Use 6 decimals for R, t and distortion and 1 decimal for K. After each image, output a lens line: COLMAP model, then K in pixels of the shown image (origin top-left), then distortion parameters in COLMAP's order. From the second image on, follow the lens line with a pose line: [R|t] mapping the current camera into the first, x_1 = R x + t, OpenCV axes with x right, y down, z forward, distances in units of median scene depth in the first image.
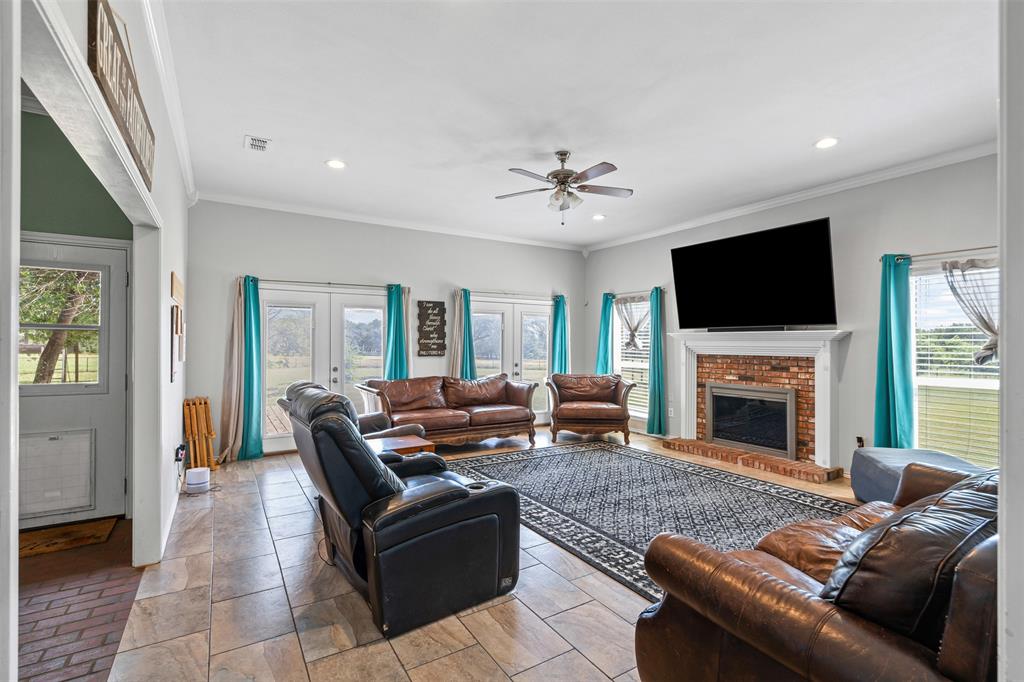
lens RADIAL K [[475.1, 0, 506.1], [0, 475.1, 340.2], [0, 0, 1]] dist [0.001140, 0.001684]
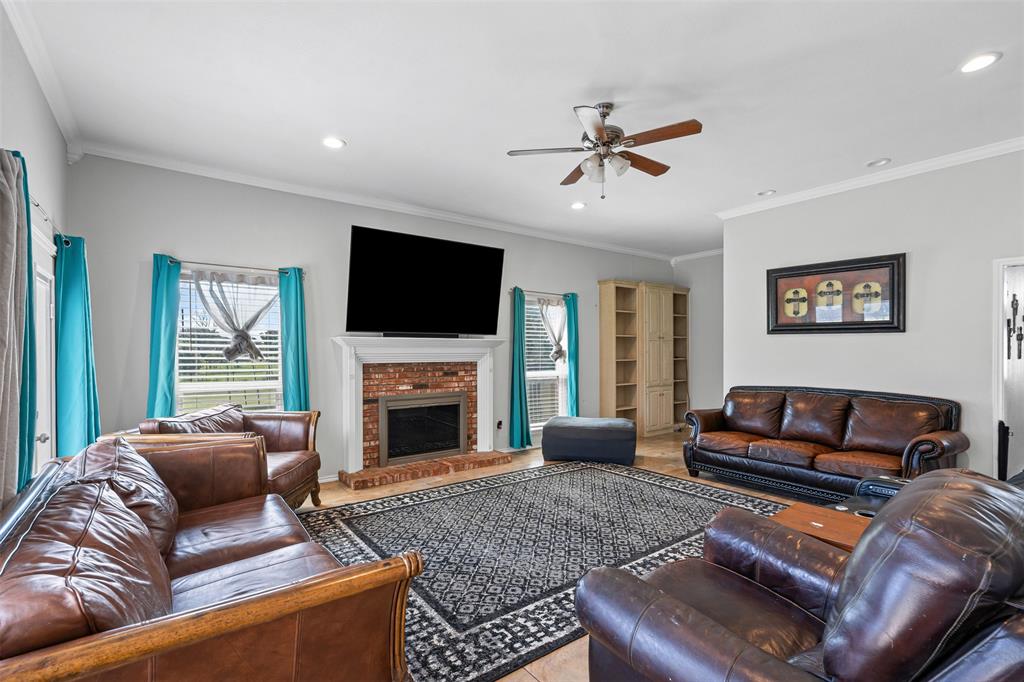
lens RADIAL K [[475.1, 0, 522.6], [0, 475.1, 350.3], [0, 0, 1]] dist [0.001140, 0.001684]
pose [[-0.109034, -0.001736, 0.994036, -0.498598], [-0.004440, 0.999989, 0.001259, 0.005333], [-0.994028, -0.004276, -0.109041, 0.945393]]
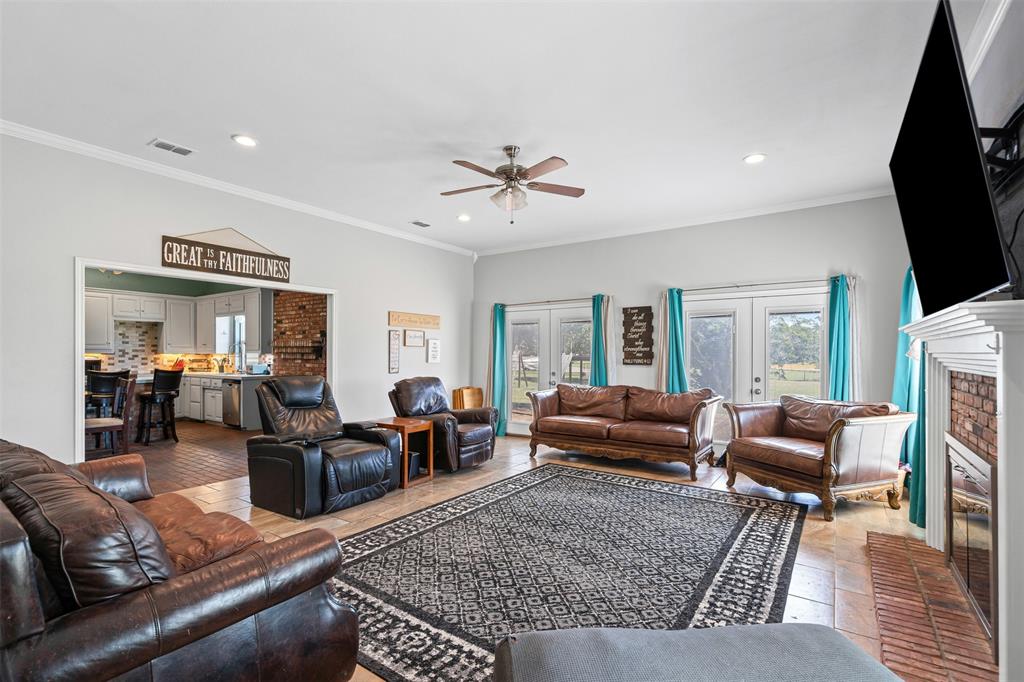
lens RADIAL K [[475.1, 0, 505.3], [0, 475.1, 352.2], [0, 0, 1]] dist [0.001140, 0.001684]
pose [[0.386519, -0.004392, -0.922271, 0.765254], [0.006638, 0.999976, -0.001981, 0.010740], [0.922258, -0.005357, 0.386539, 0.485654]]
